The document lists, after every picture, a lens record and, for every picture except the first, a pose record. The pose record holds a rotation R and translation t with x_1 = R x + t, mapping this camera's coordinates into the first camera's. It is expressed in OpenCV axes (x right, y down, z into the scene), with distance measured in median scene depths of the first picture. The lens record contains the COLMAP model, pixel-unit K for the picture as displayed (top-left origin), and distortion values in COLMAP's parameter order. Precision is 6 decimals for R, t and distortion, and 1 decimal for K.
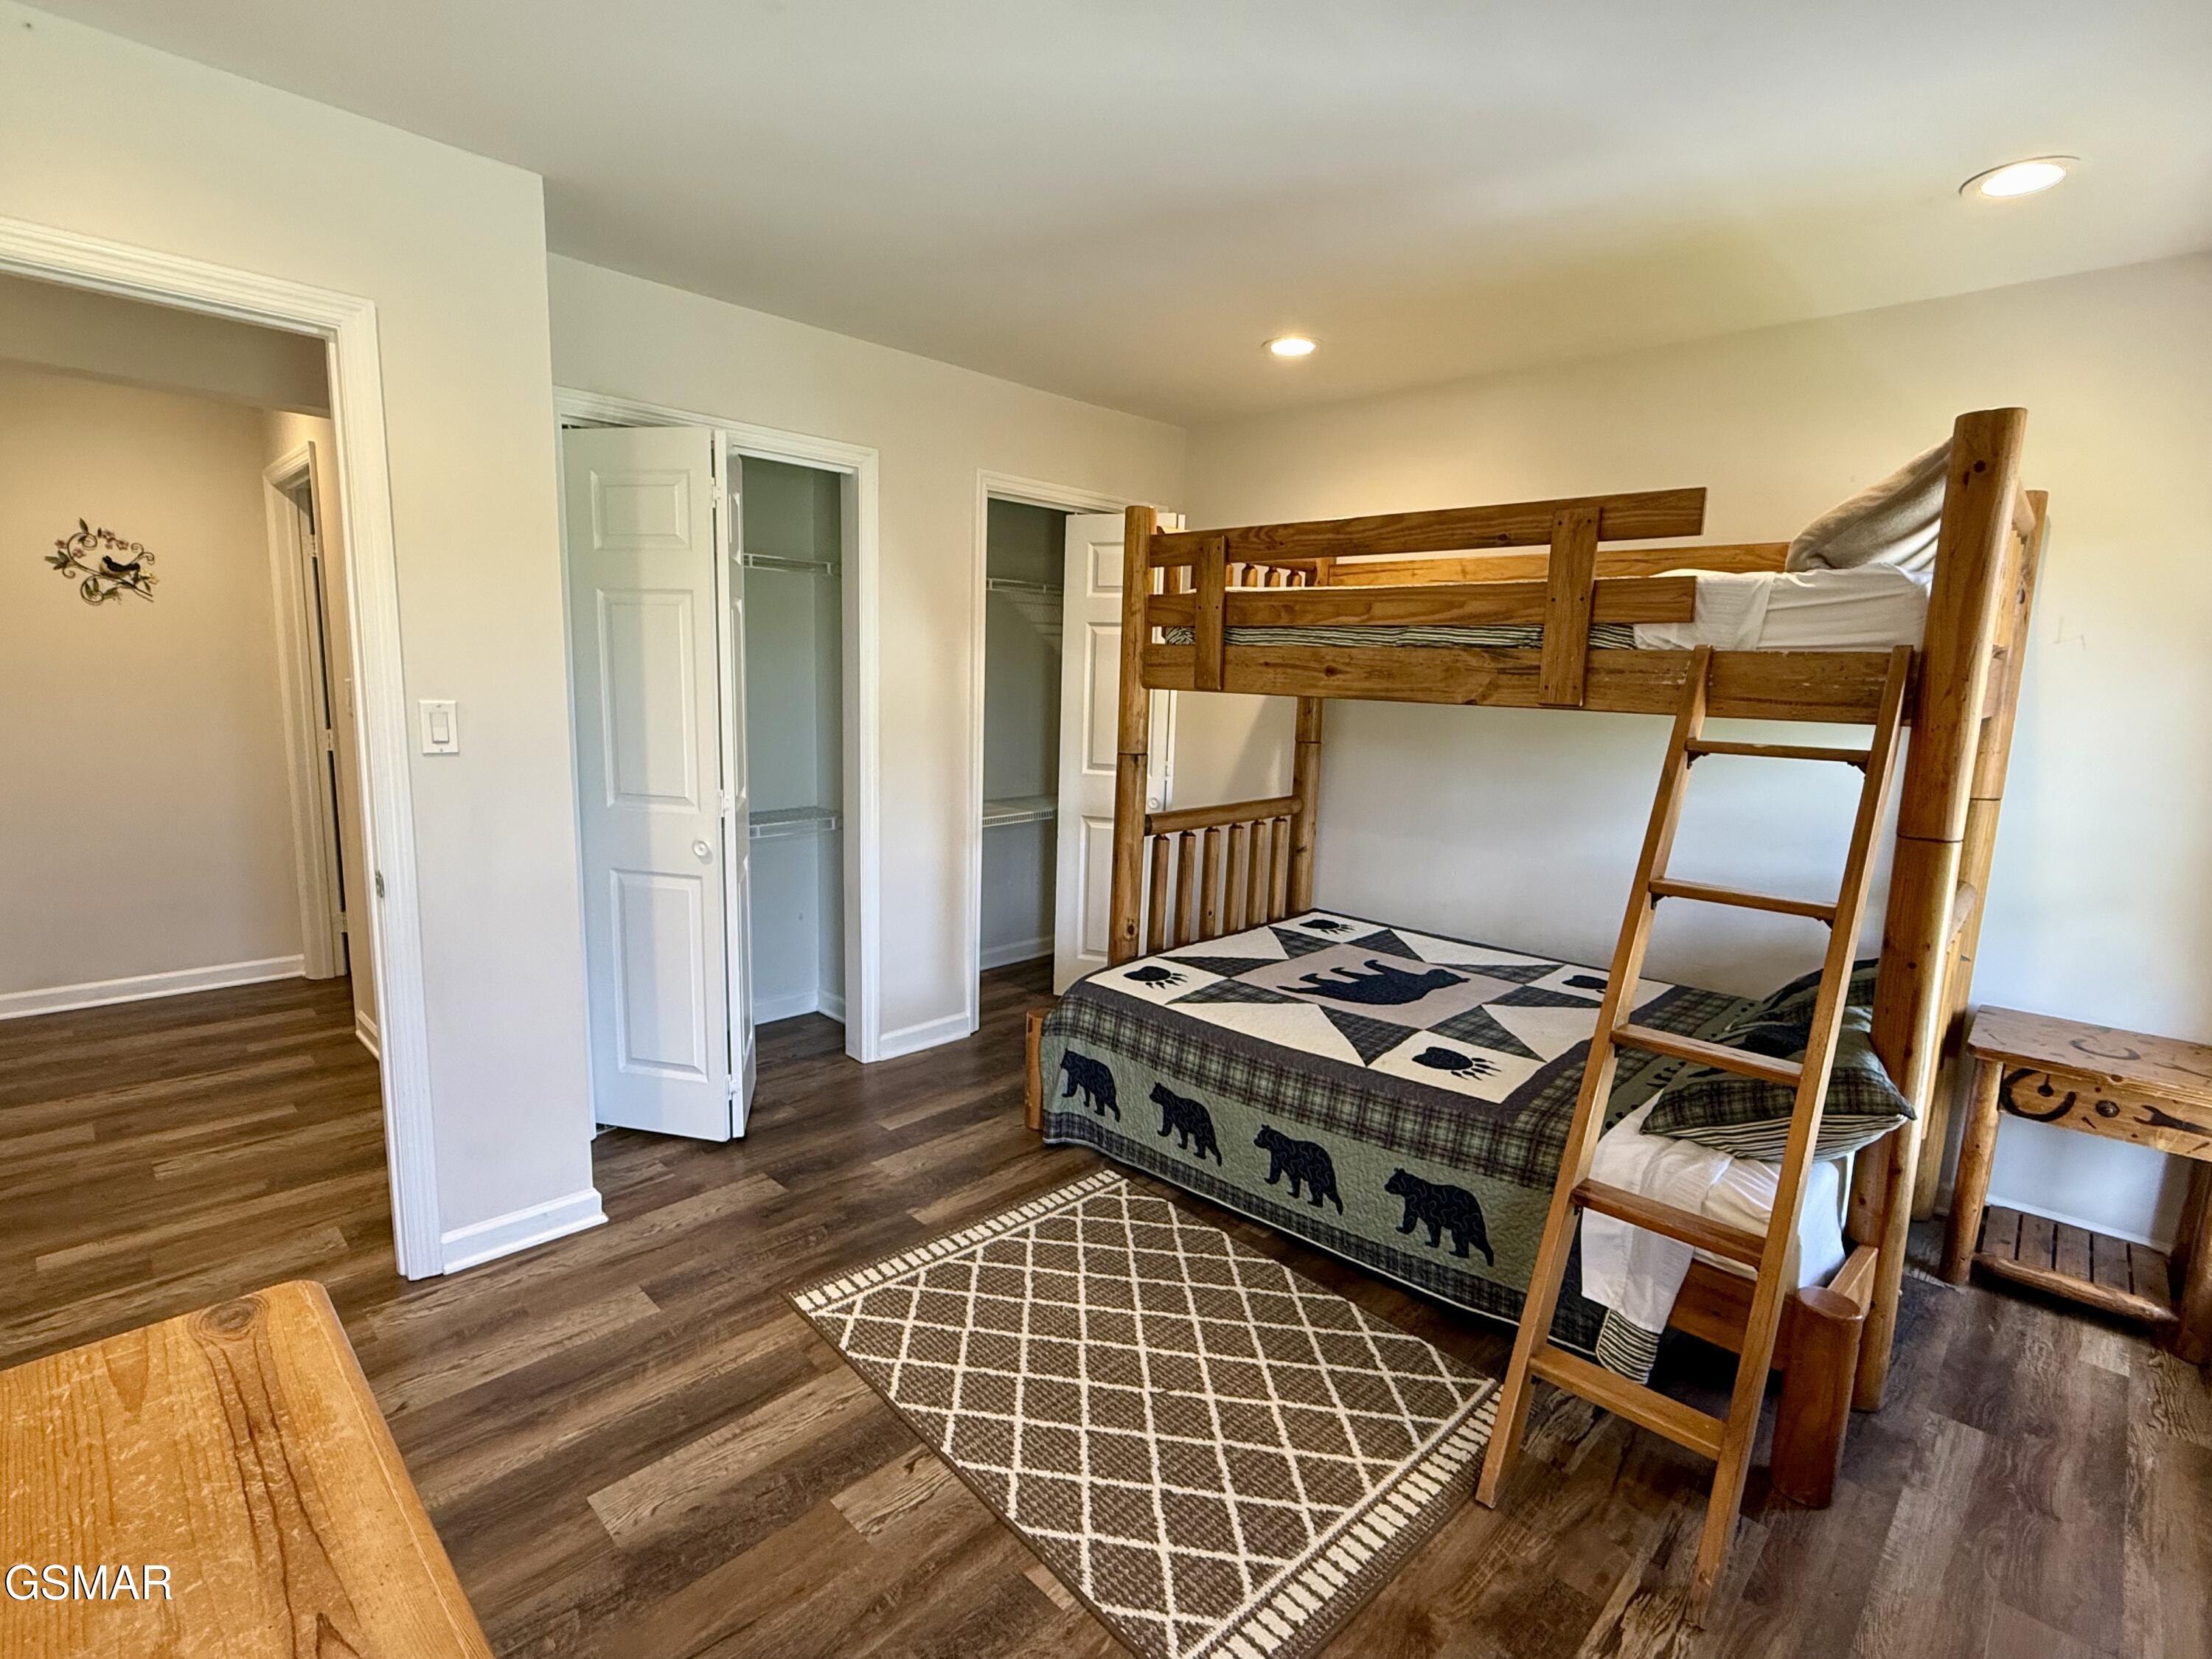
lens RADIAL K [[1053.6, 0, 1104.4], [0, 1053.6, 831.9], [0, 0, 1]] dist [-0.000456, -0.000585]
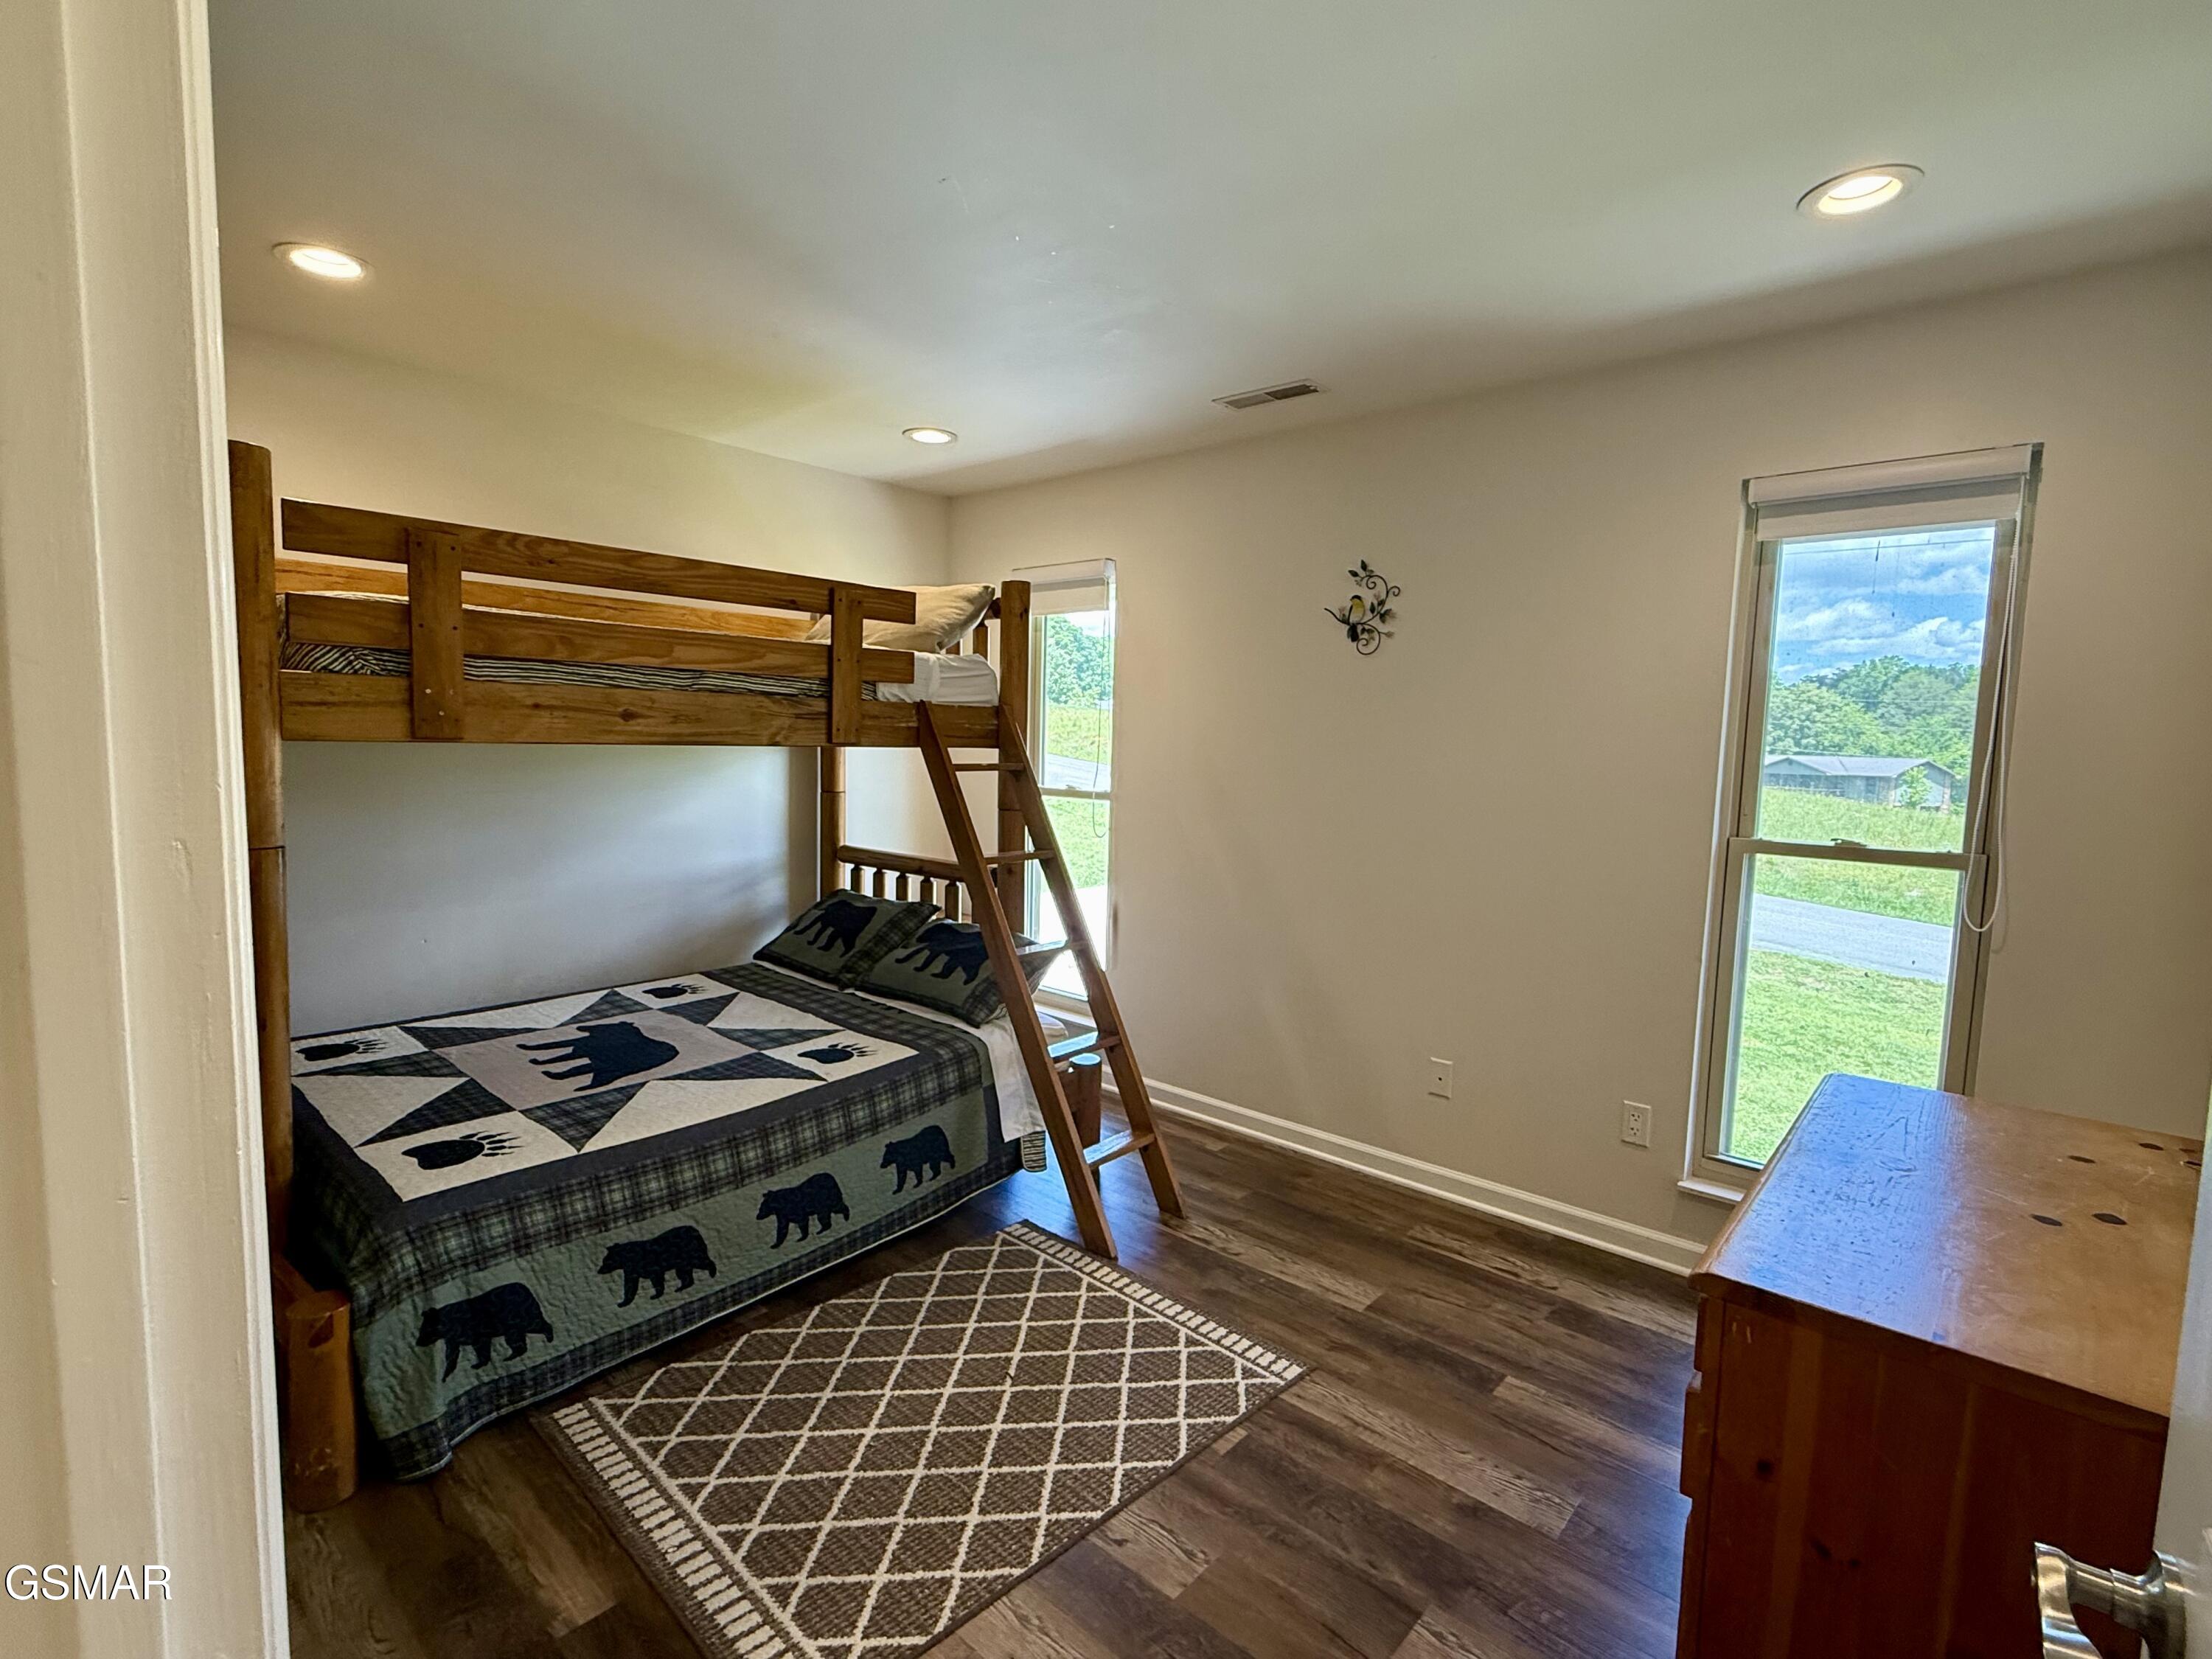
lens RADIAL K [[1053.6, 0, 1104.4], [0, 1053.6, 831.9], [0, 0, 1]] dist [-0.000456, -0.000585]
pose [[-0.054924, -0.123050, 0.990879, -0.752345], [0.126625, 0.983507, 0.129153, -0.124855], [-0.990429, 0.132563, -0.038437, 0.674046]]
